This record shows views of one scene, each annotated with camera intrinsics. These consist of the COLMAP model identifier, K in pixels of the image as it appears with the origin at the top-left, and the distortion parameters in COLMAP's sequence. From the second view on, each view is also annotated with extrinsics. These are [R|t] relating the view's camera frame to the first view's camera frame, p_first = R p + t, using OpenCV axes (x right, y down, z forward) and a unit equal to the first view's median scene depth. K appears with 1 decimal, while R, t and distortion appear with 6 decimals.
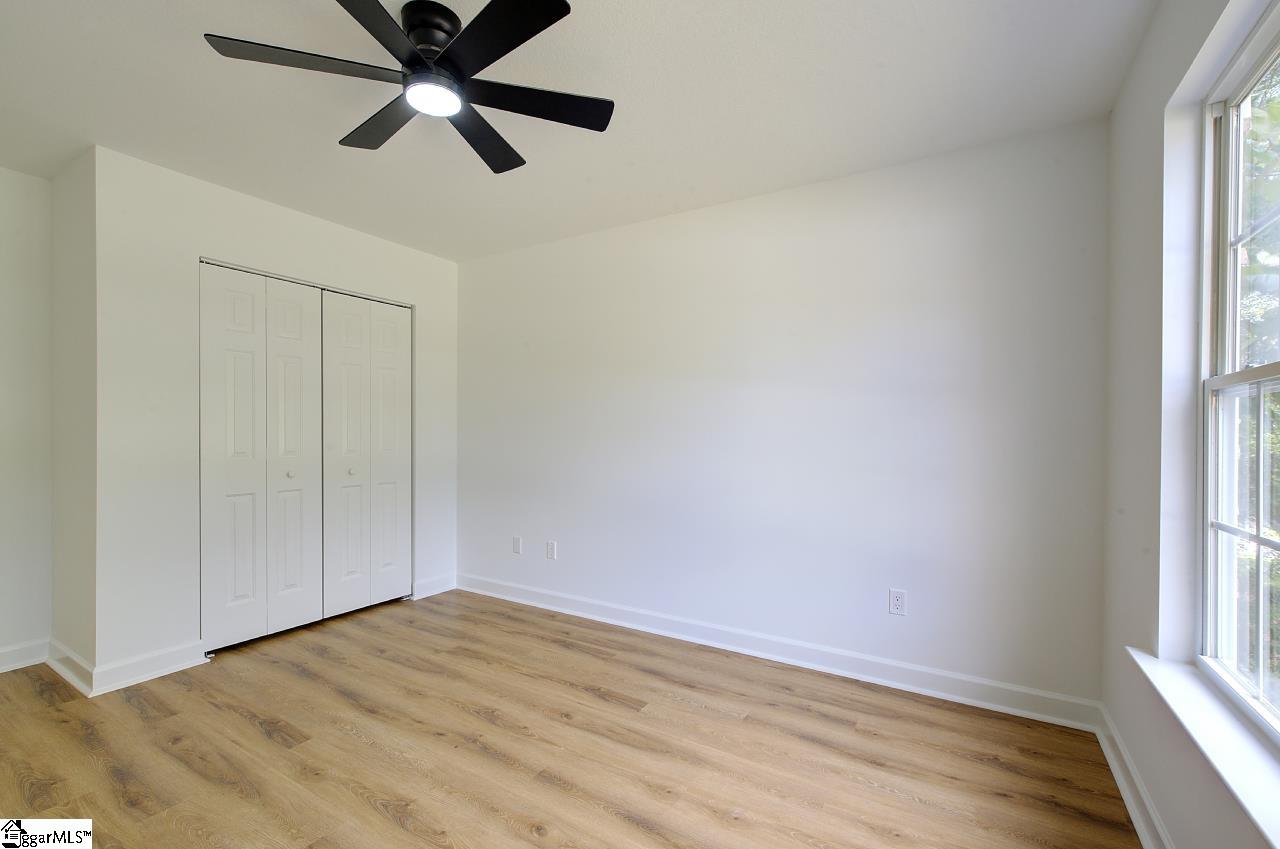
lens RADIAL K [[549.5, 0, 658.6], [0, 549.5, 422.8], [0, 0, 1]] dist [0.004009, -0.000560]
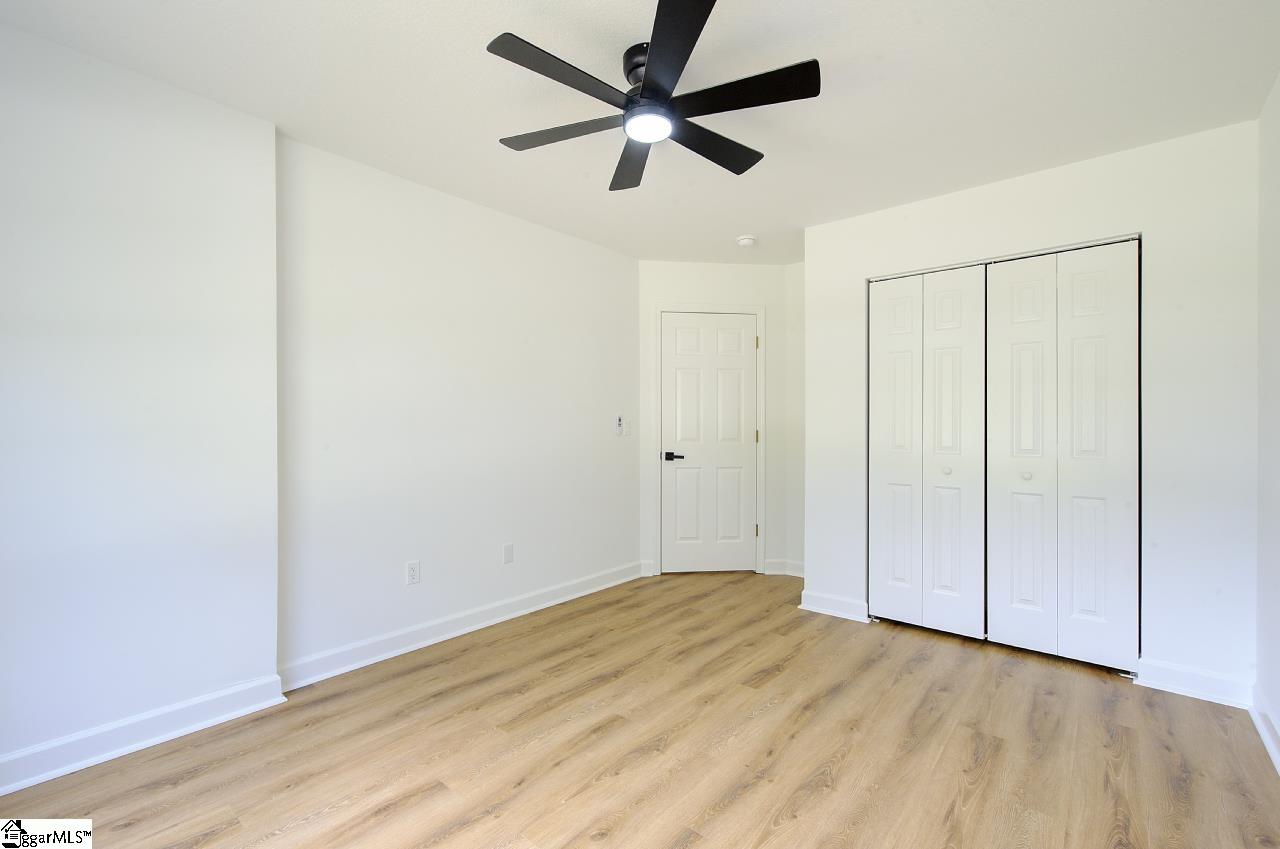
lens RADIAL K [[549.5, 0, 632.7], [0, 549.5, 426.2], [0, 0, 1]] dist [0.004009, -0.000560]
pose [[-0.186078, -0.004083, -0.982527, 0.433854], [0.016192, 0.999843, -0.007221, 0.014712], [0.982402, -0.017253, -0.185982, 0.740837]]
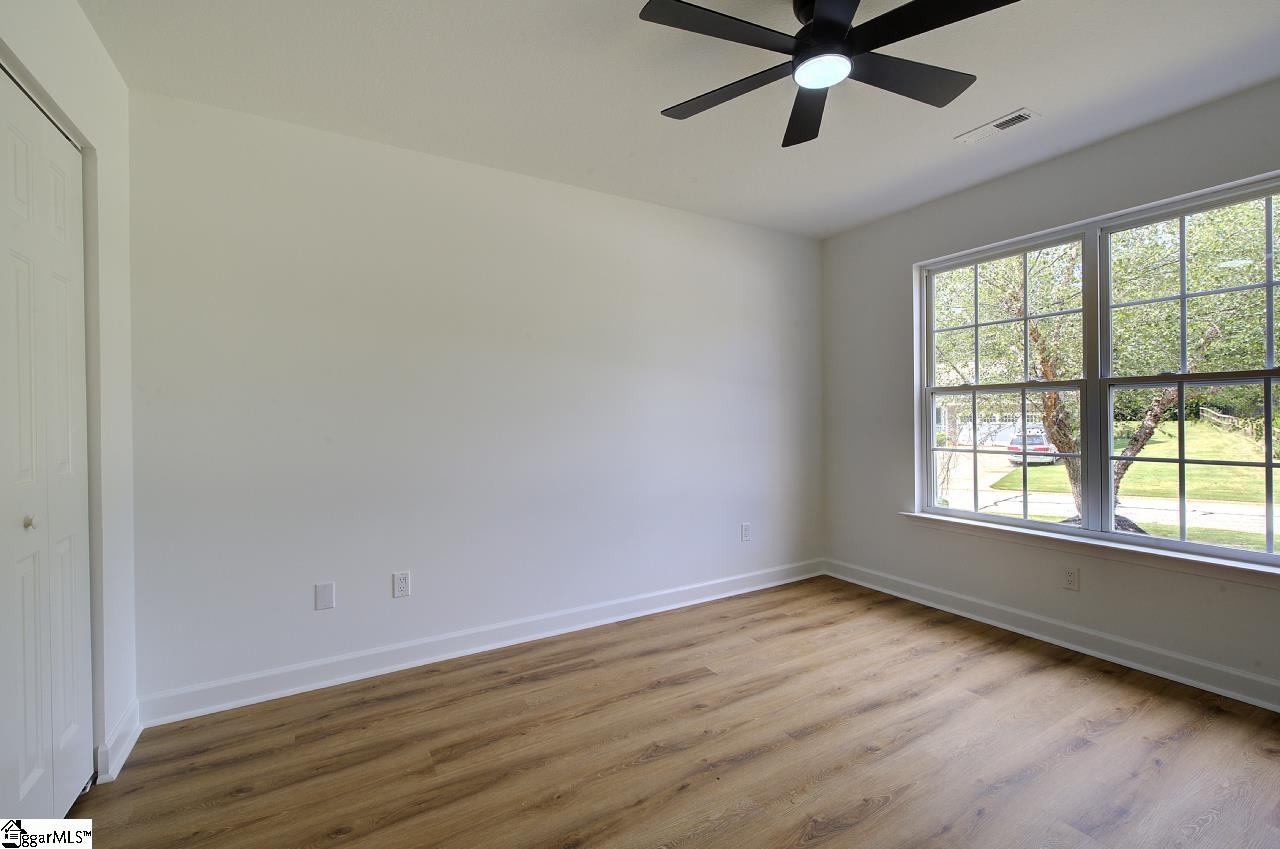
lens RADIAL K [[549.5, 0, 650.9], [0, 549.5, 421.4], [0, 0, 1]] dist [0.004009, -0.000560]
pose [[0.470635, -0.020970, 0.882079, -0.874461], [-0.006034, 0.999618, 0.026984, 0.001435], [-0.882307, -0.018022, 0.470329, 0.518875]]
